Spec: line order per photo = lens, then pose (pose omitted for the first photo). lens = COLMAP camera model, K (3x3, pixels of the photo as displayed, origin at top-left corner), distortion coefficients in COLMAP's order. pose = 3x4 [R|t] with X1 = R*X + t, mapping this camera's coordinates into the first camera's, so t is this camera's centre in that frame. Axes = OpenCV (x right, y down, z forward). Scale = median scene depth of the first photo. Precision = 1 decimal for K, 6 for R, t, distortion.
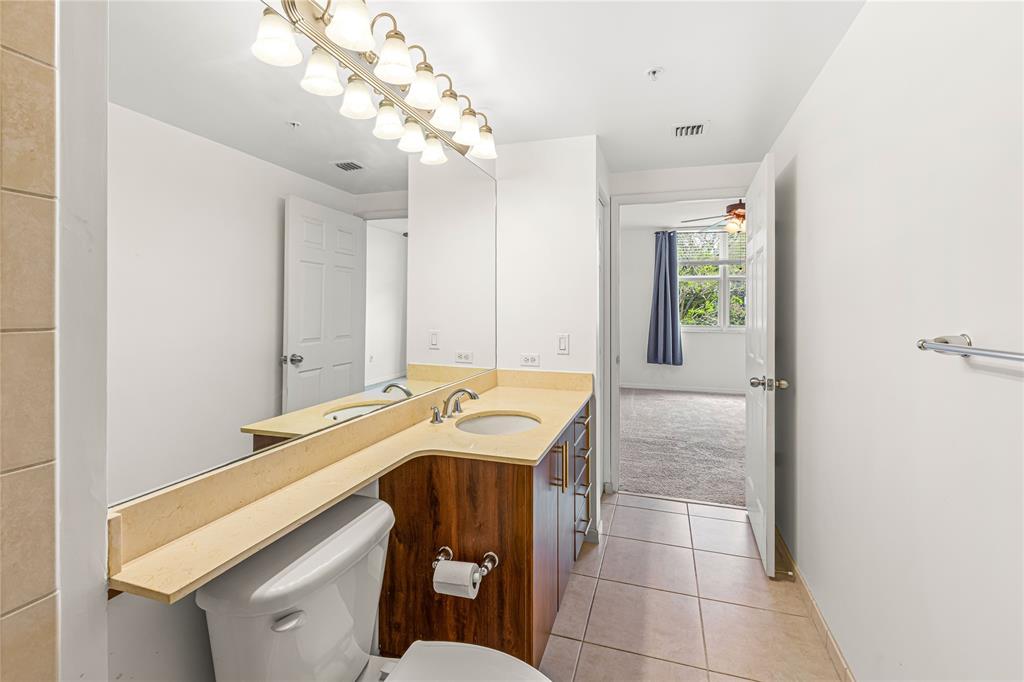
lens RADIAL K [[467.3, 0, 511.8], [0, 467.3, 301.1], [0, 0, 1]] dist [-0.000033, 0.000056]
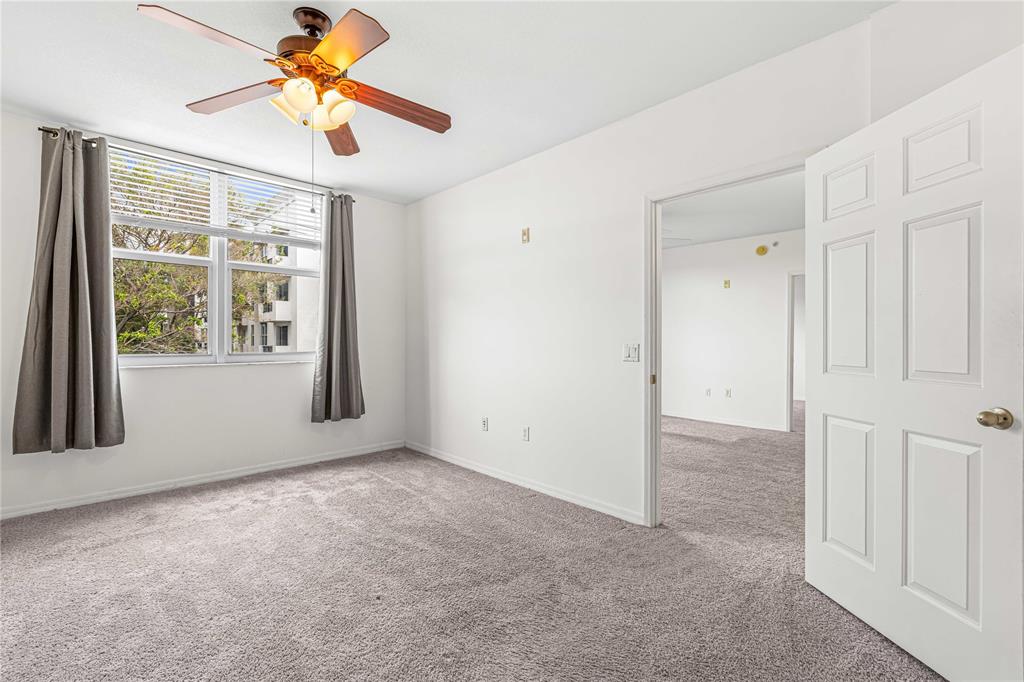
lens RADIAL K [[454.4, 0, 512.3], [0, 454.4, 338.0], [0, 0, 1]] dist [0.000851, 0.000307]
pose [[0.472306, -0.006063, 0.881414, 0.154101], [-0.014399, 0.999790, 0.014593, 0.024956], [-0.881317, -0.019584, 0.472120, 0.459135]]
